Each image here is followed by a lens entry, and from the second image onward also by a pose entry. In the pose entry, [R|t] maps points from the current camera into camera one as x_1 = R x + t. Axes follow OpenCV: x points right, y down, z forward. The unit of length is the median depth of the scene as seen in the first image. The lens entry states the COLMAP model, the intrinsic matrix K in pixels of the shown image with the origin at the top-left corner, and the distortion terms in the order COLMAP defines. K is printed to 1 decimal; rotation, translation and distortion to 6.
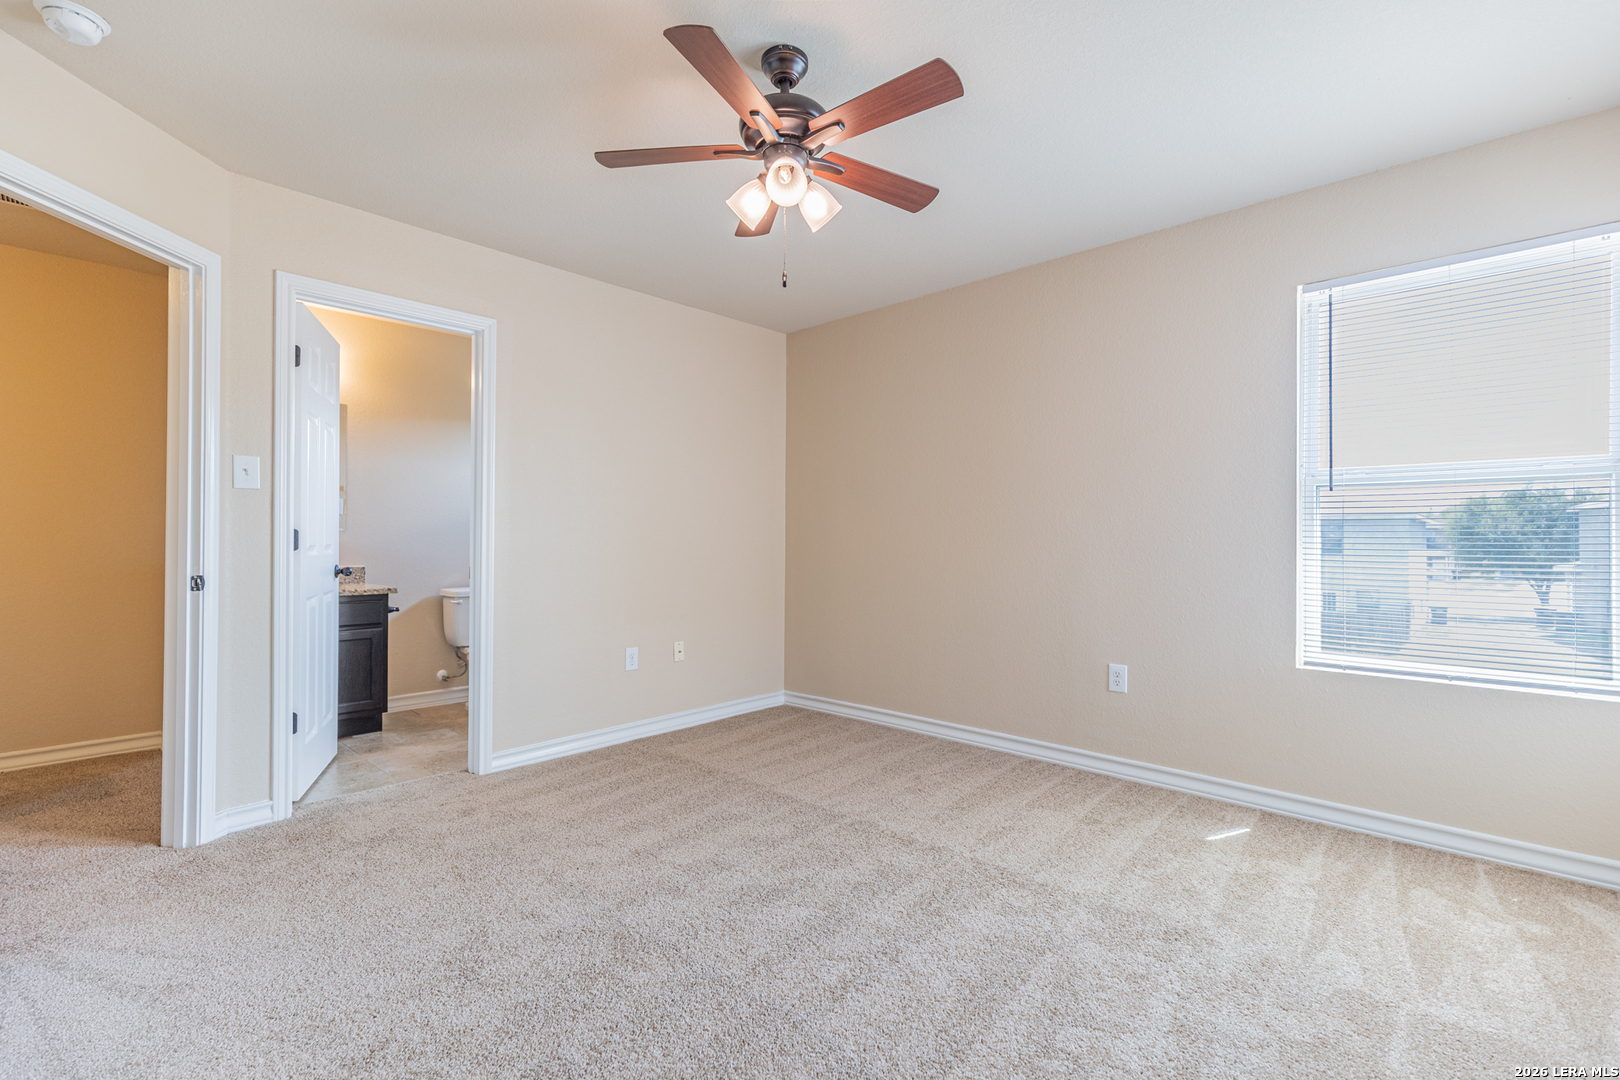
lens RADIAL K [[727.9, 0, 820.2], [0, 727.9, 547.3], [0, 0, 1]] dist [0.008628, -0.001423]
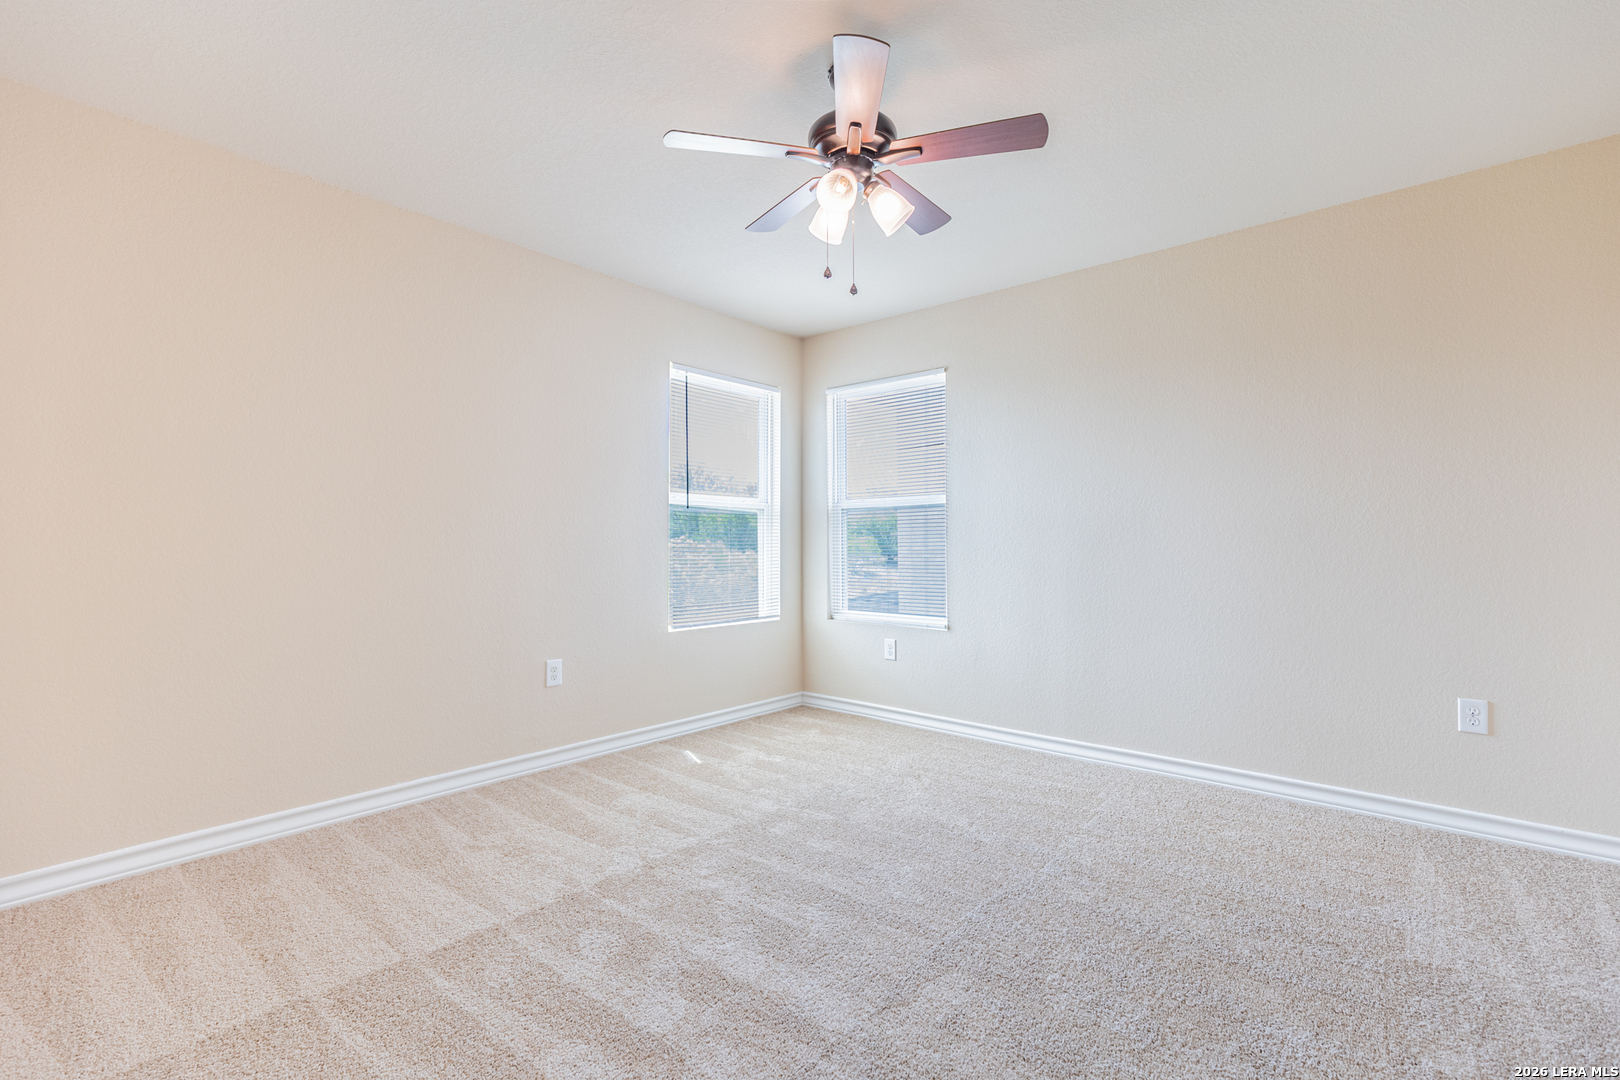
lens RADIAL K [[727.9, 0, 819.7], [0, 727.9, 539.1], [0, 0, 1]] dist [0.008628, -0.001423]
pose [[-0.028632, -0.003939, 0.999582, -0.862103], [0.007332, 0.999965, 0.004151, -0.019908], [-0.999563, 0.007448, -0.028602, 0.849535]]
